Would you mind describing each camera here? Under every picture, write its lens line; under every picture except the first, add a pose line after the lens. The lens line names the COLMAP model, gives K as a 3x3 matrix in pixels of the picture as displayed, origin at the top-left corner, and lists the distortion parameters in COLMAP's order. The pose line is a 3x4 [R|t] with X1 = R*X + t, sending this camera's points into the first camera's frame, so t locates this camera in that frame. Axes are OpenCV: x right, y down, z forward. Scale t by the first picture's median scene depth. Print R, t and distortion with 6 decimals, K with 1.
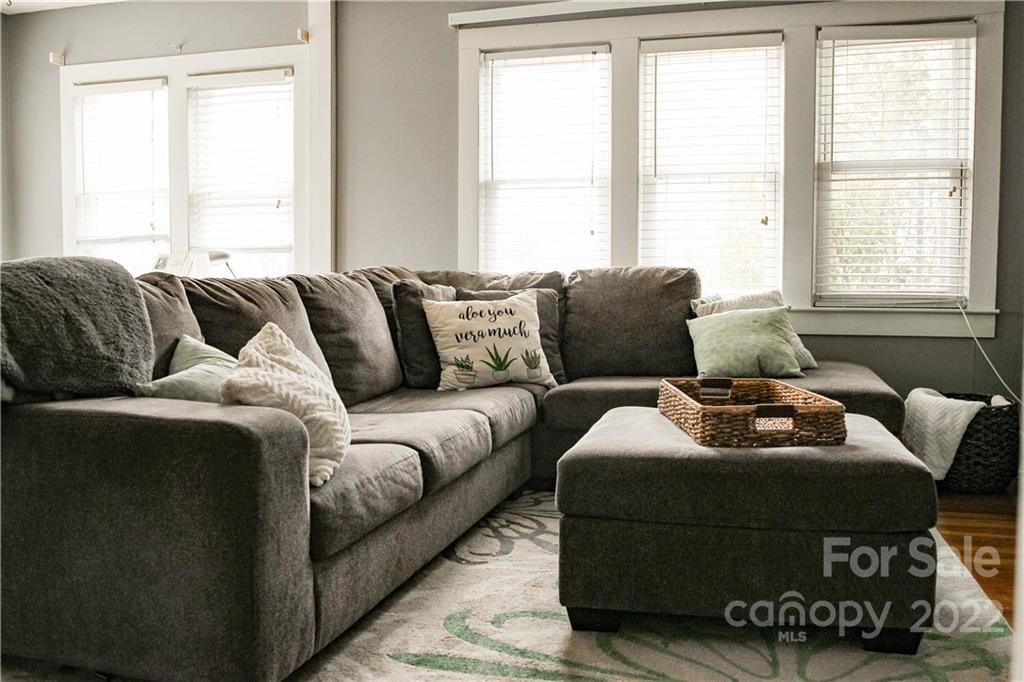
lens RADIAL K [[900.8, 0, 501.5], [0, 900.8, 346.5], [0, 0, 1]] dist [-0.110976, 0.093421]
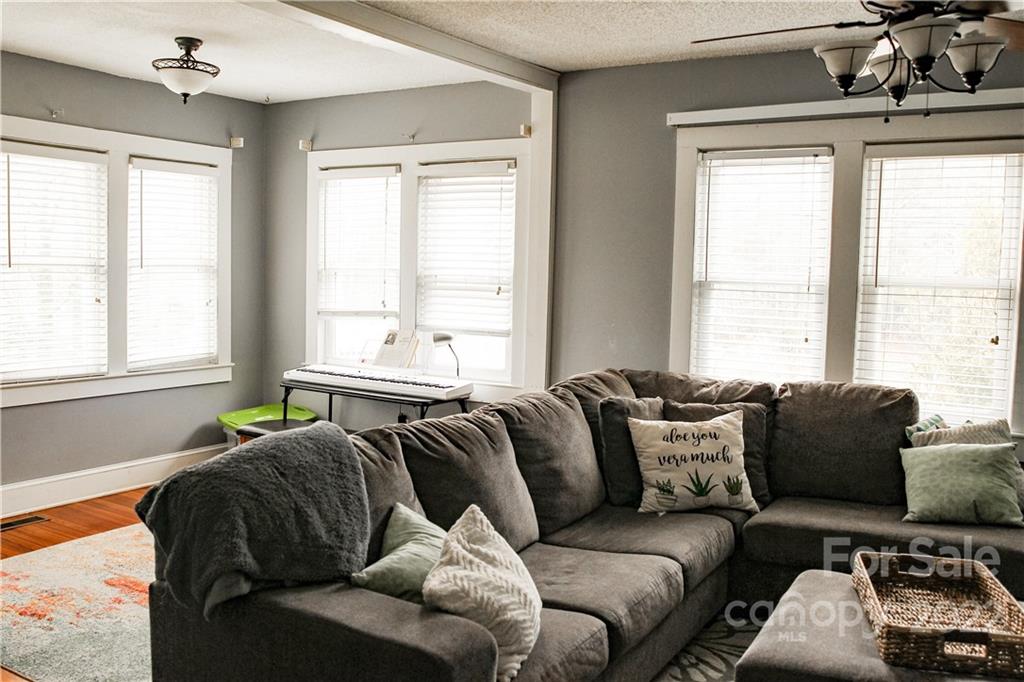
lens RADIAL K [[900.8, 0, 501.9], [0, 900.8, 349.0], [0, 0, 1]] dist [-0.110976, 0.093421]
pose [[0.968092, 0.038567, -0.247608, 0.023636], [-0.036392, 0.999248, 0.013359, -0.140574], [0.247937, -0.003922, 0.968768, -0.030252]]
